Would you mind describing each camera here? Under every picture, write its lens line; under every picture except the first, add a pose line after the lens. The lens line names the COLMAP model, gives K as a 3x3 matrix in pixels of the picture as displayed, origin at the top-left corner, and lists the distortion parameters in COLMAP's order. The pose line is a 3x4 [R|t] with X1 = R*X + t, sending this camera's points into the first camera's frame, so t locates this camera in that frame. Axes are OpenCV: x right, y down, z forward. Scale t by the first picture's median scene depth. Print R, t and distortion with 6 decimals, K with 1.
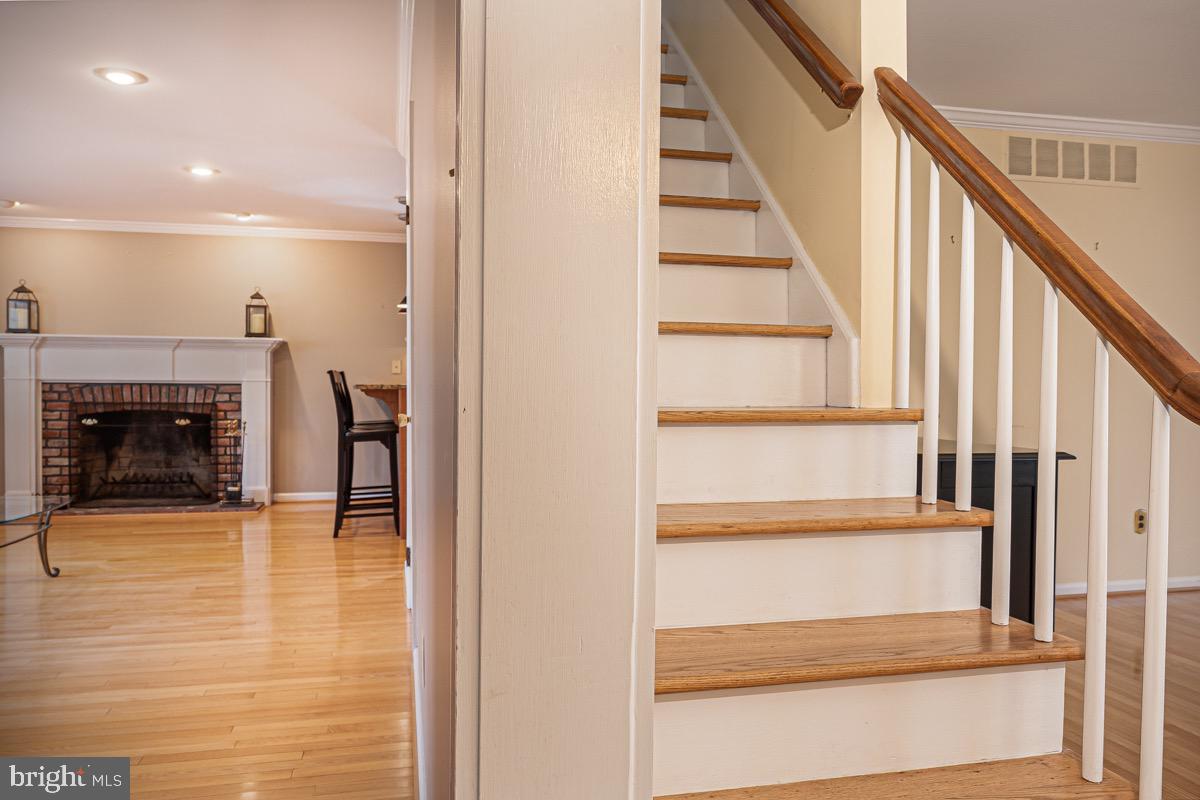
lens RADIAL K [[837.4, 0, 567.7], [0, 837.4, 404.3], [0, 0, 1]] dist [-0.005754, 0.001757]
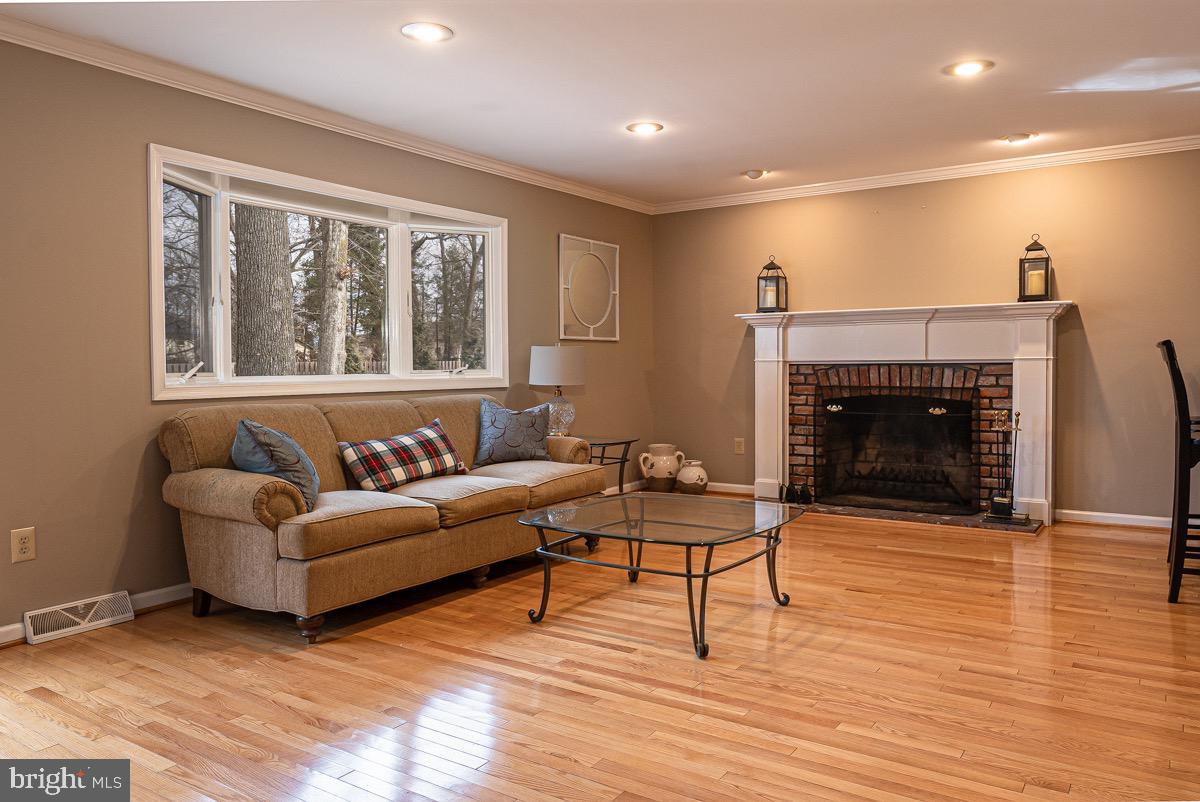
lens RADIAL K [[837.4, 0, 603.6], [0, 837.4, 392.9], [0, 0, 1]] dist [-0.002038, 0.001673]
pose [[0.692450, 0.012295, -0.721361, -0.096726], [-0.003822, 0.999903, 0.013374, -0.005703], [0.721456, -0.006504, 0.692430, 0.199735]]
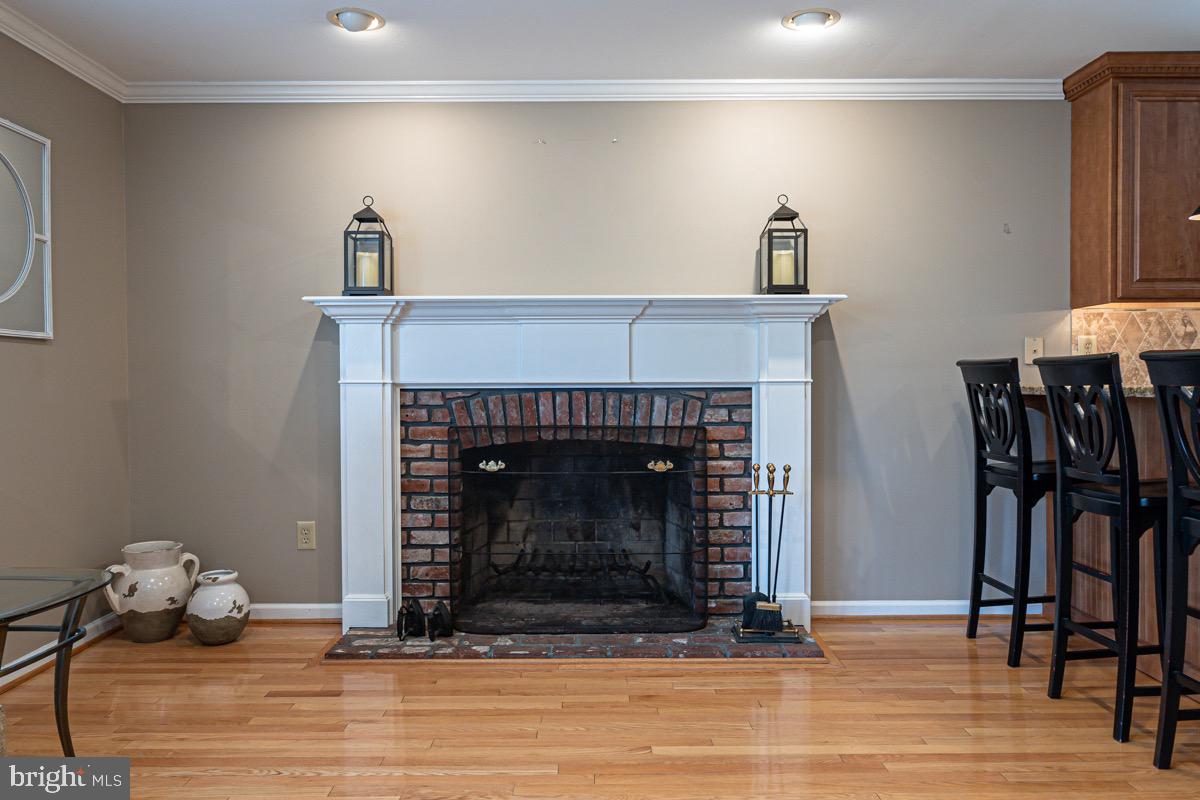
lens RADIAL K [[837.4, 0, 567.7], [0, 837.4, 404.3], [0, 0, 1]] dist [-0.005754, 0.001757]
pose [[0.971535, -0.005211, -0.236838, -0.387319], [0.004946, 0.999986, -0.001714, -0.014505], [0.236843, 0.000494, 0.971548, 0.491586]]
